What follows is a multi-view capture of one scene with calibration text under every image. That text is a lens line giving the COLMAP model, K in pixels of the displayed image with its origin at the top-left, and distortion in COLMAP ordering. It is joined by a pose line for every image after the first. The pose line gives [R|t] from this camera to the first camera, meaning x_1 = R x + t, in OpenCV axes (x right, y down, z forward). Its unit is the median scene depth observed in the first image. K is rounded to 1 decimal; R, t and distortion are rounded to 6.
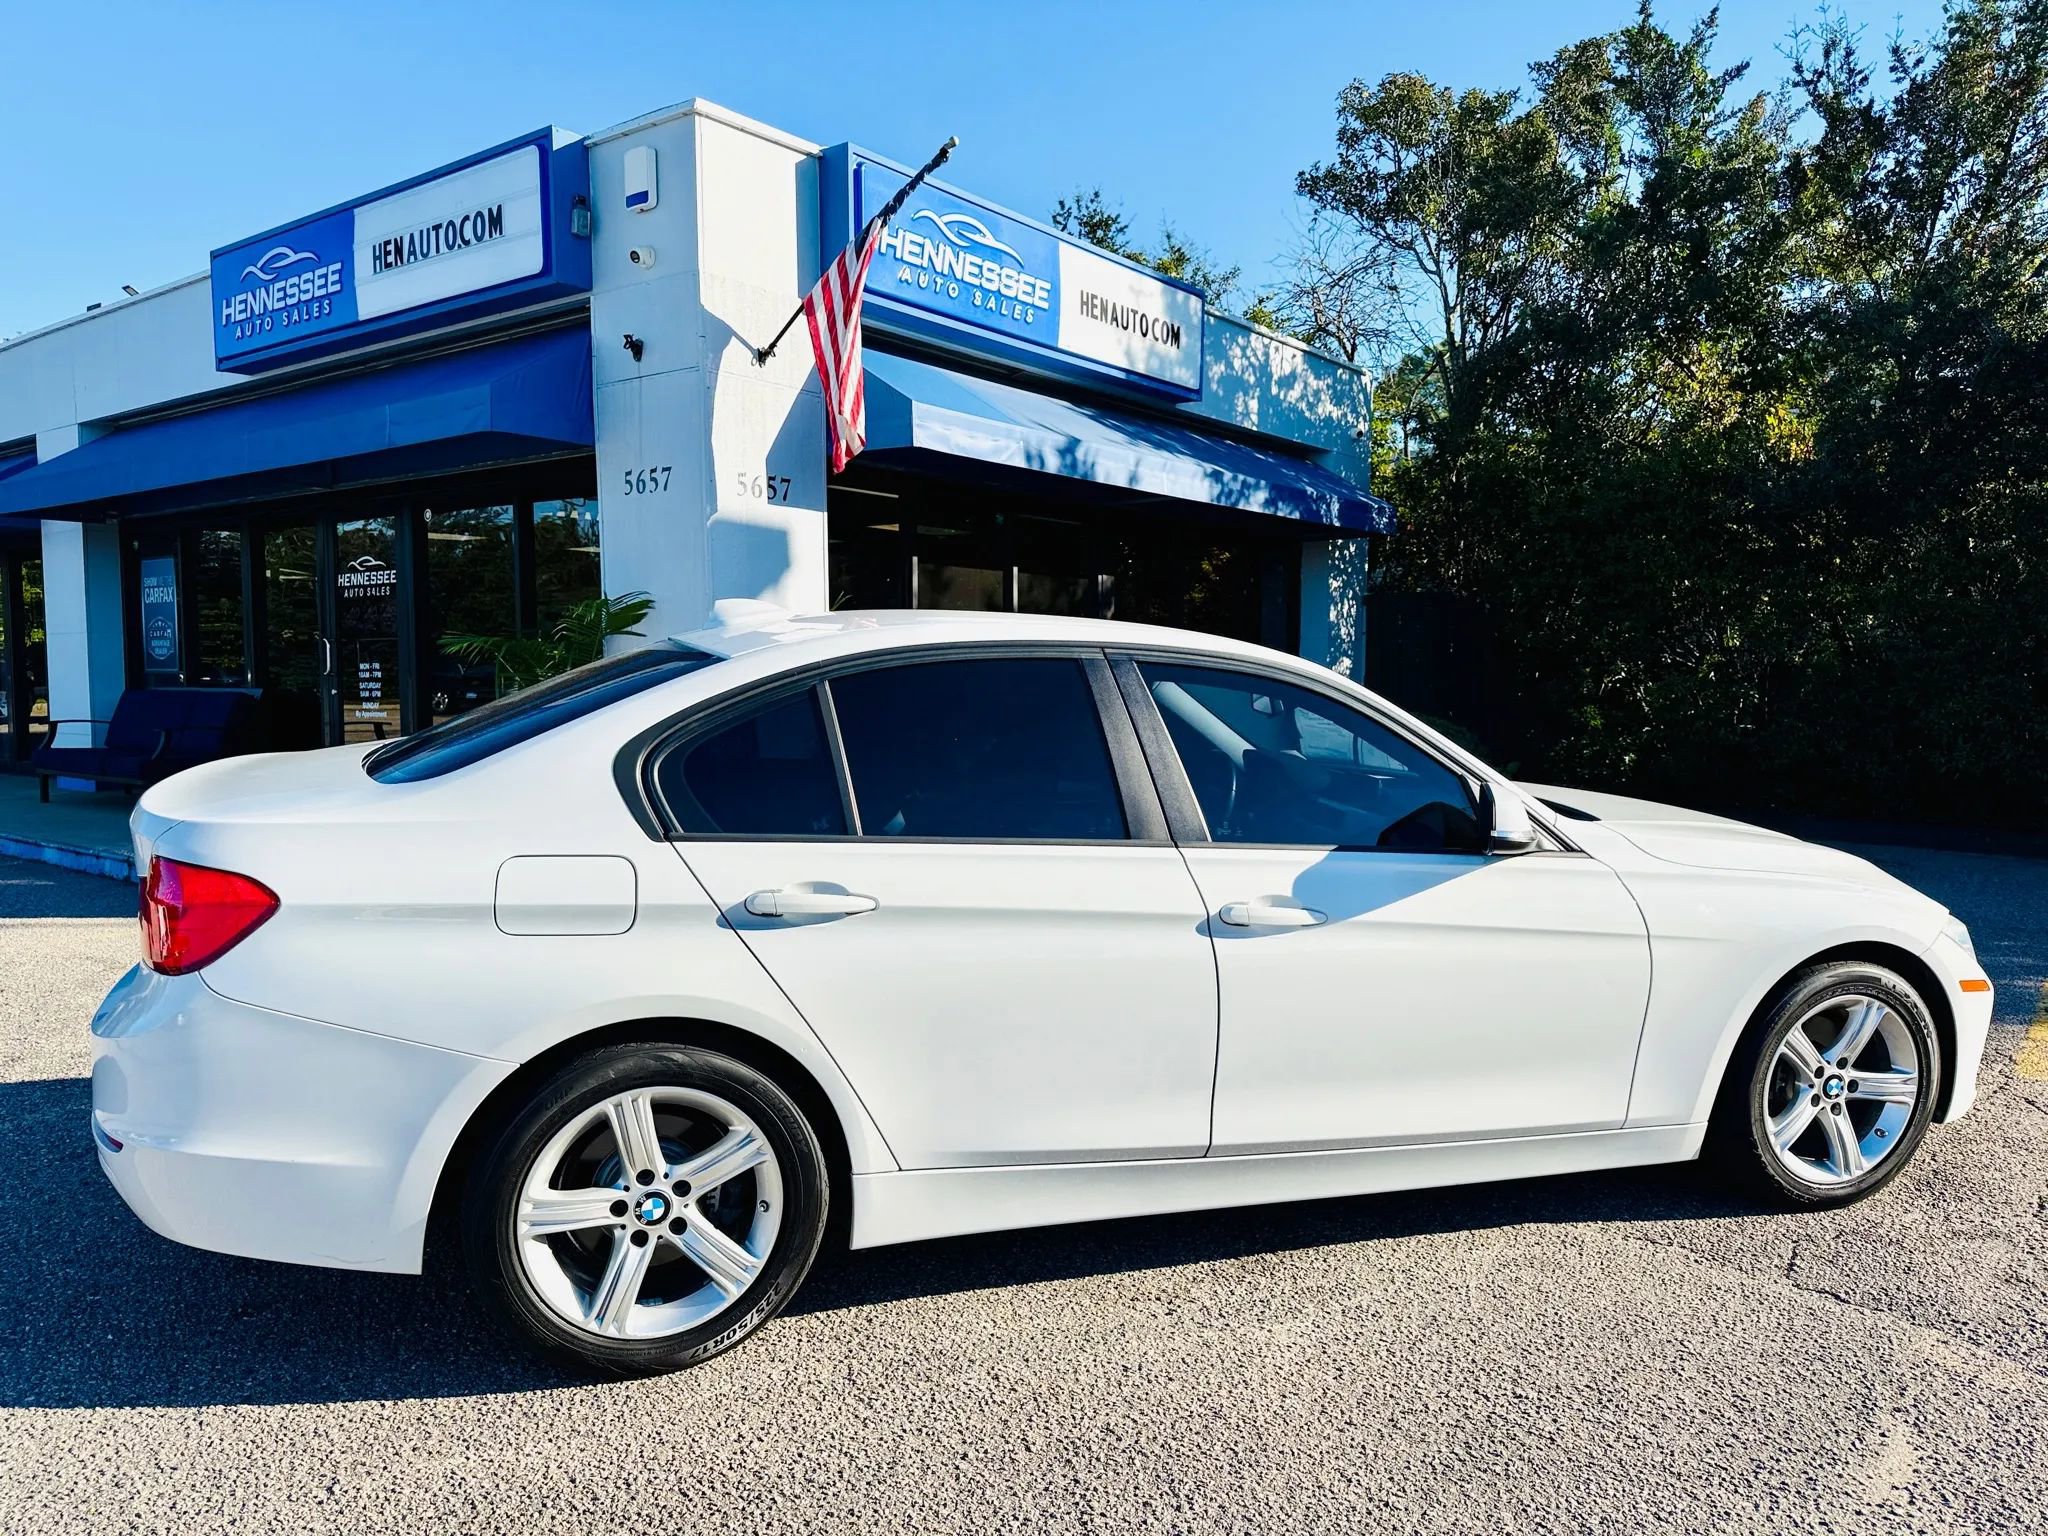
lens RADIAL K [[1454.6, 0, 1026.2], [0, 1454.6, 782.1], [0, 0, 1]] dist [0.021757, -0.026128]
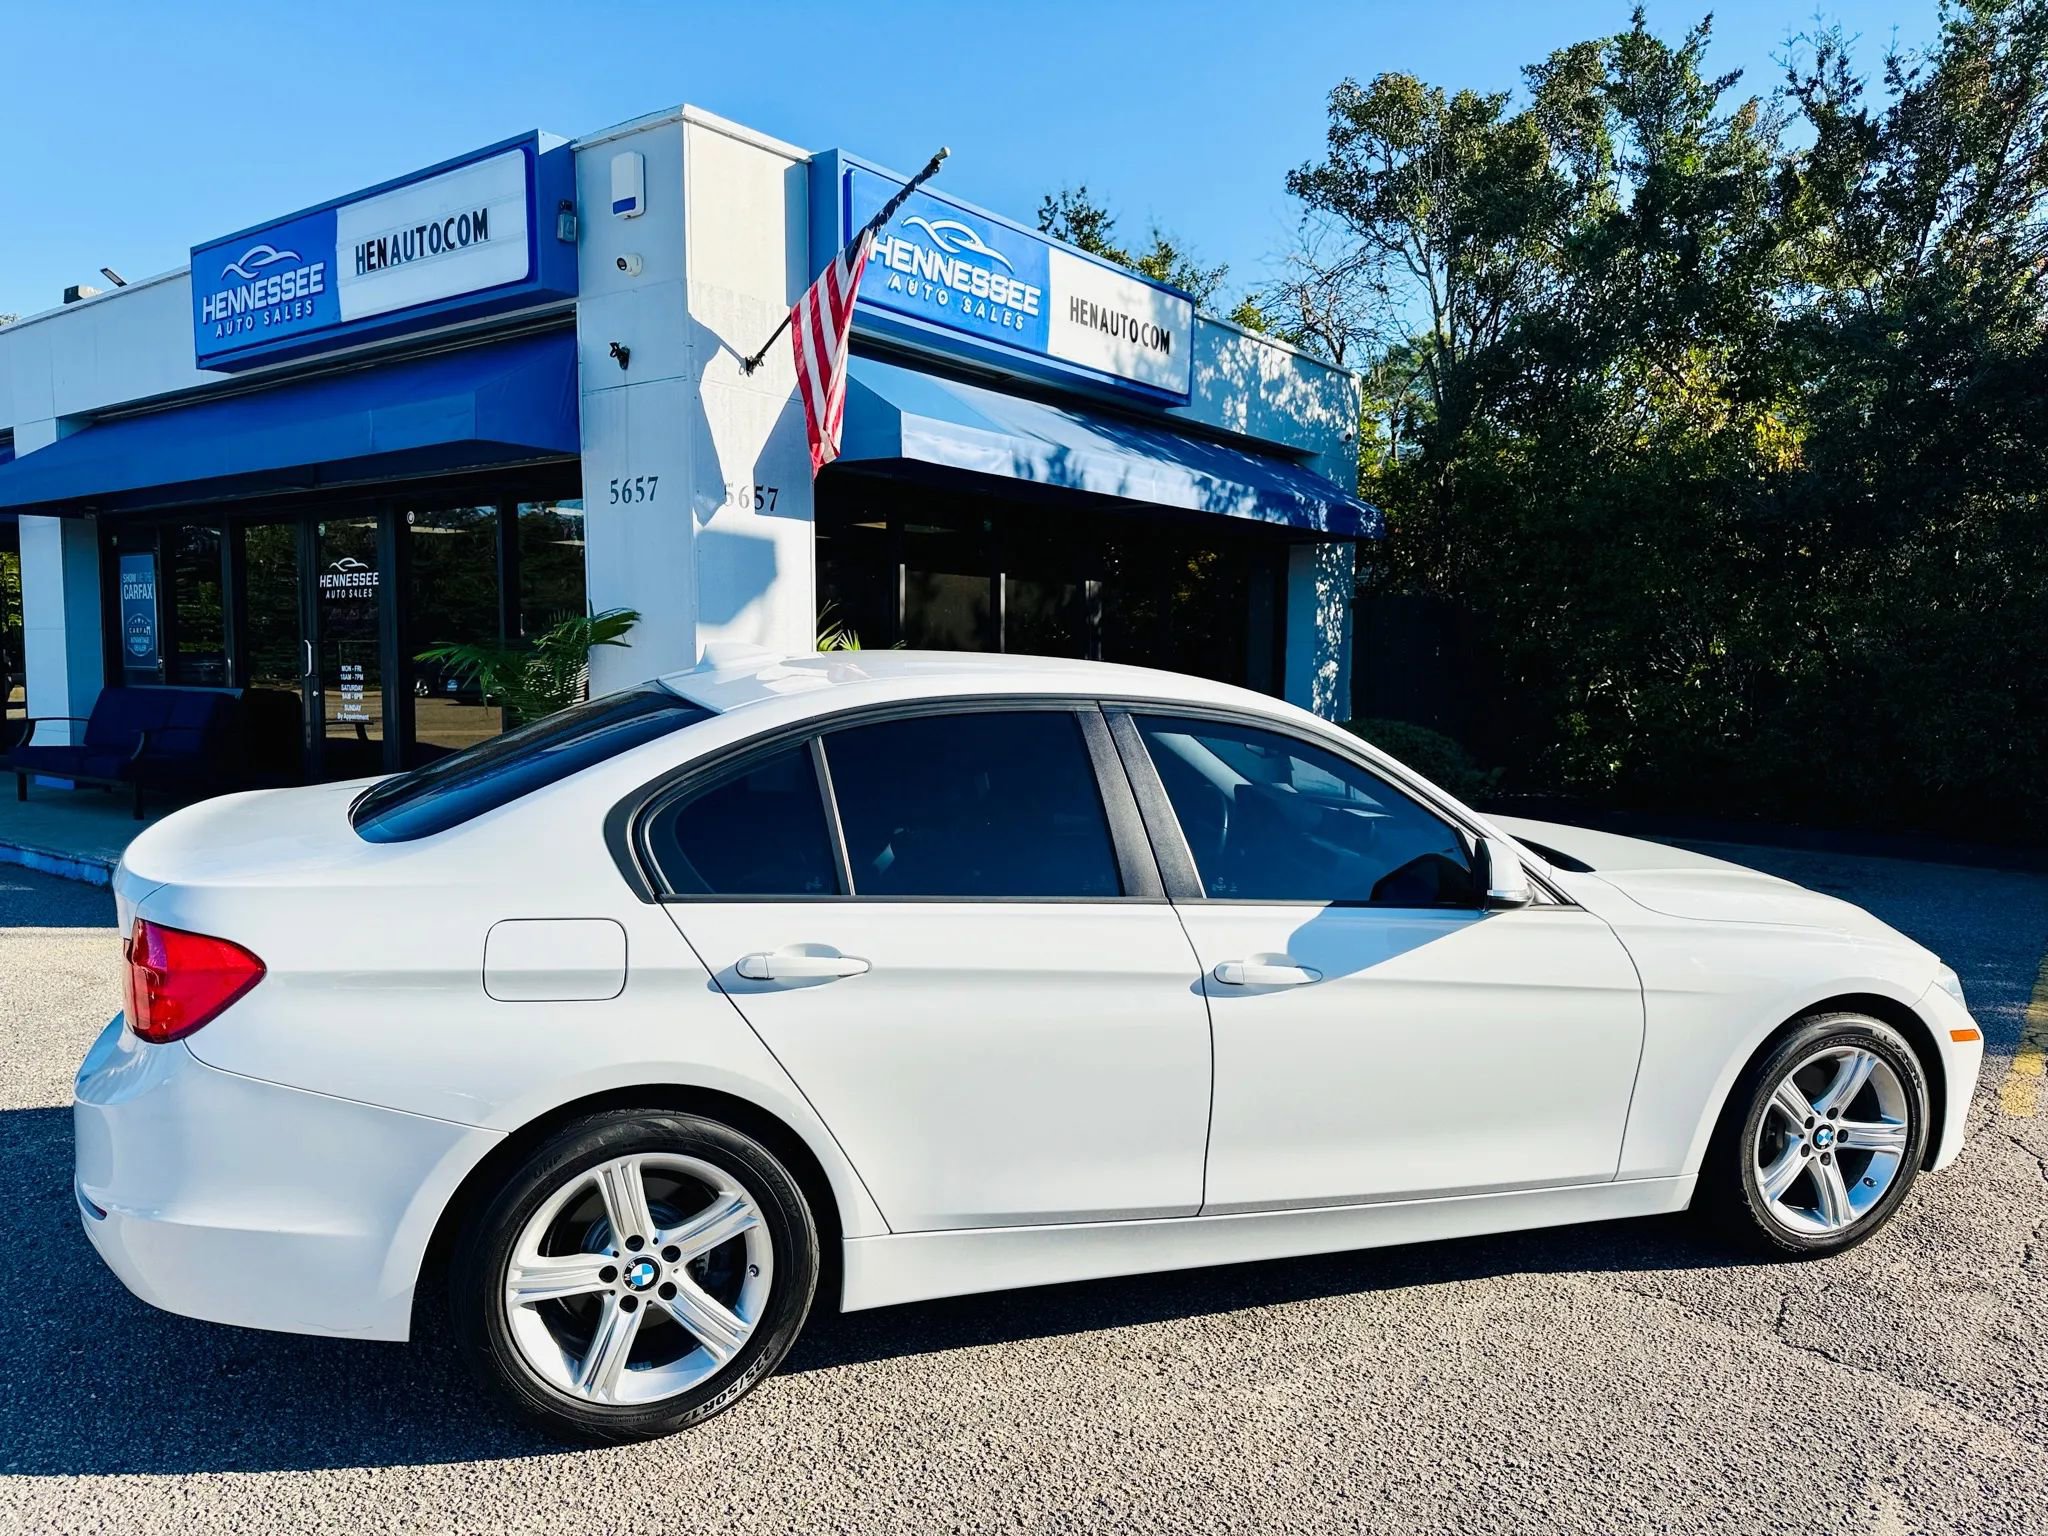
lens RADIAL K [[1454.6, 0, 1019.3], [0, 1454.6, 784.9], [0, 0, 1]] dist [0.021757, -0.026128]
pose [[0.999948, 0.006788, 0.007661, -0.003177], [-0.006880, 0.999904, 0.012040, -0.018253], [-0.007579, -0.012092, 0.999898, 0.003209]]
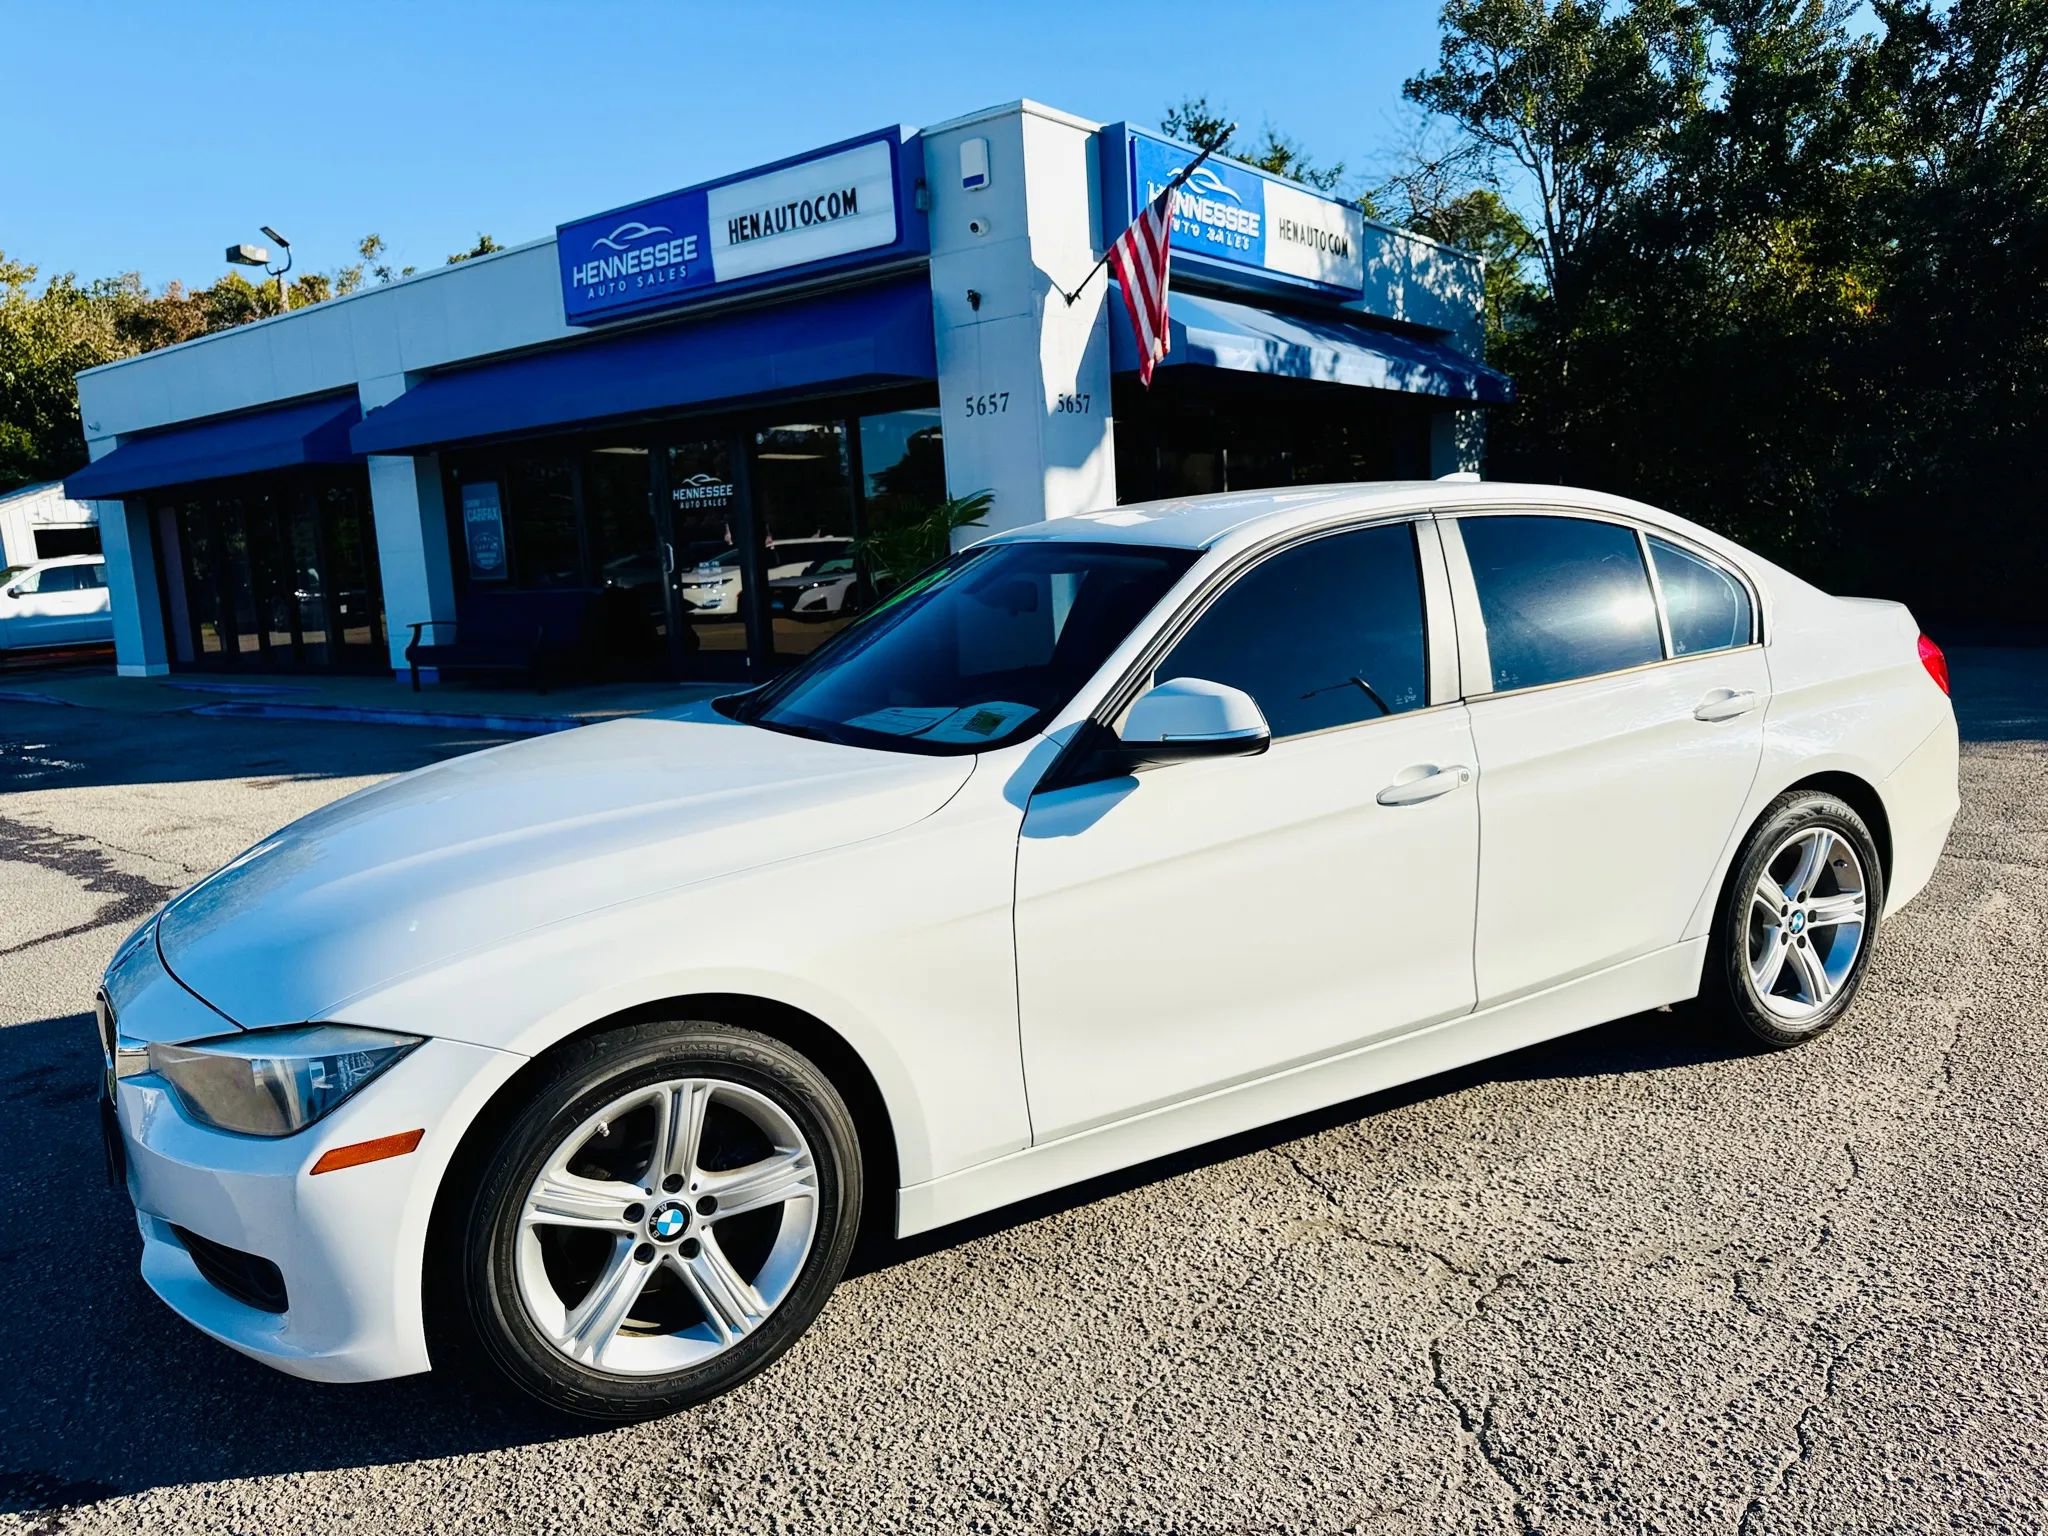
lens RADIAL K [[1454.6, 0, 1024.1], [0, 1454.6, 781.0], [0, 0, 1]] dist [0.021757, -0.026128]
pose [[0.998542, -0.051912, -0.014802, -0.206516], [0.052933, 0.995393, 0.079948, 0.024142], [0.010584, -0.080615, 0.996689, -0.289798]]
